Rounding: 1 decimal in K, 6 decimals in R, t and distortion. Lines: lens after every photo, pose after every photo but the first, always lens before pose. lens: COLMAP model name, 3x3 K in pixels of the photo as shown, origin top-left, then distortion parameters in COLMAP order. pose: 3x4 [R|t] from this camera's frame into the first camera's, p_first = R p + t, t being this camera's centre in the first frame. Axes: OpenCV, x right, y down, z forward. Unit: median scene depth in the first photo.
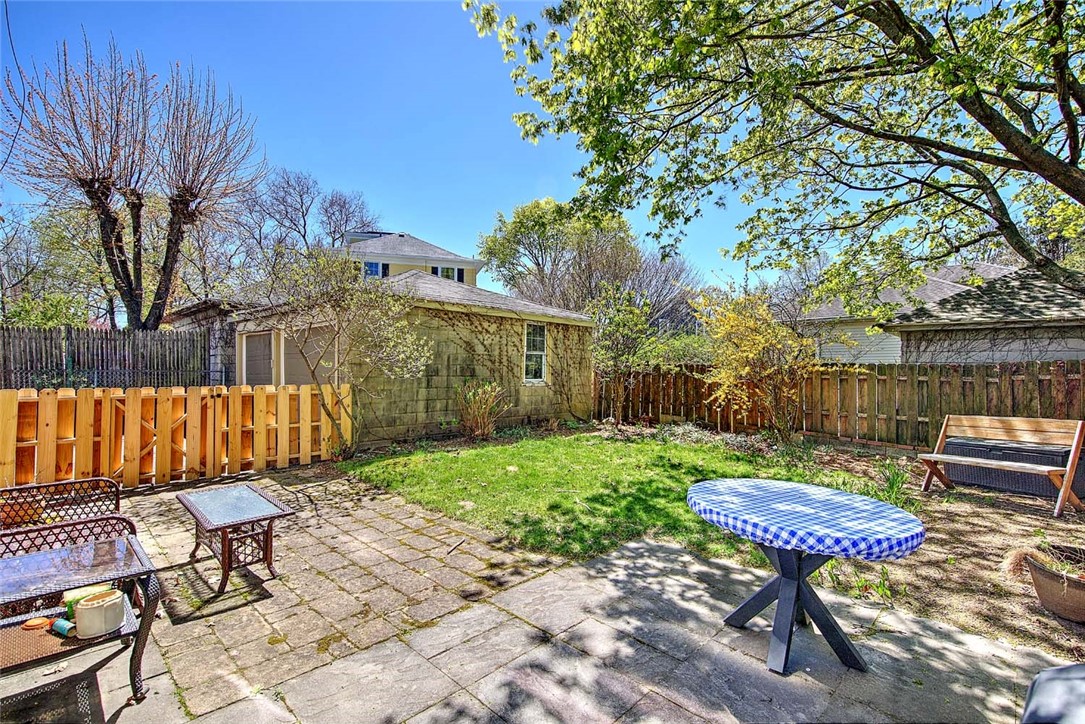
lens RADIAL K [[503.8, 0, 544.1], [0, 503.8, 363.3], [0, 0, 1]] dist [0.002324, 0.000092]
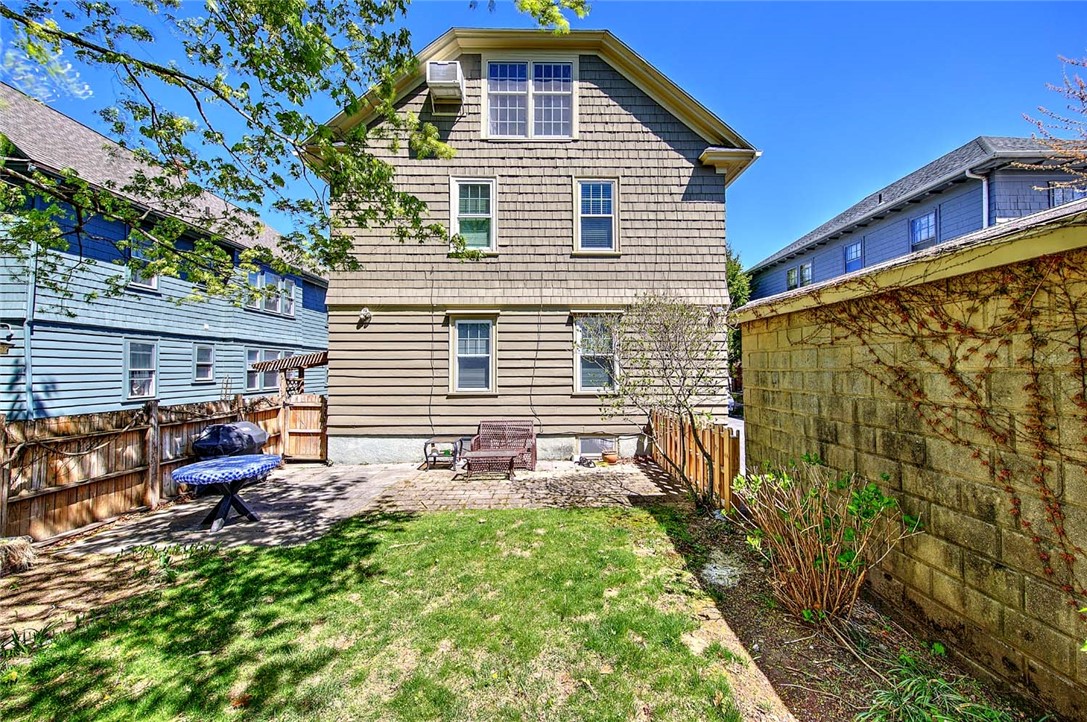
lens RADIAL K [[419.0, 0, 546.9], [0, 419.0, 362.3], [0, 0, 1]] dist [-0.001188, -0.000209]
pose [[-0.714091, -0.010349, -0.699977, 0.578366], [0.008051, 0.999703, -0.022993, -0.100049], [0.700007, -0.022055, -0.713795, 2.445054]]
